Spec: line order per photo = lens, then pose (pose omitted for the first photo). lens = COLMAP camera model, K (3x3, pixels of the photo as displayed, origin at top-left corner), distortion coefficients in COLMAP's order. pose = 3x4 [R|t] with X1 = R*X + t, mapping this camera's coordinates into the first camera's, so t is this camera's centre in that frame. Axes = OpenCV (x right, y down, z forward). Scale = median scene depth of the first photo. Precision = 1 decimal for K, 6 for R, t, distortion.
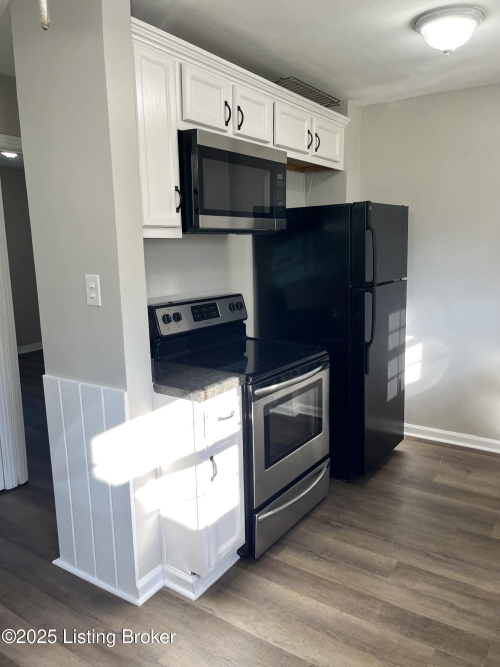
lens RADIAL K [[512.7, 0, 251.5], [0, 512.7, 335.2], [0, 0, 1]] dist [-0.016477, -0.035582]
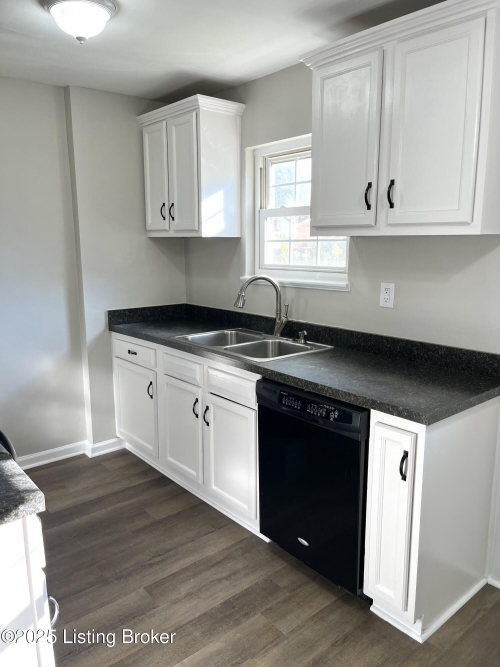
lens RADIAL K [[512.7, 0, 250.5], [0, 512.7, 329.4], [0, 0, 1]] dist [-0.016477, -0.035582]
pose [[0.260457, -0.149221, 0.953884, -0.500827], [0.190236, 0.976548, 0.100823, -0.068262], [-0.946558, 0.155203, 0.282736, 0.532464]]
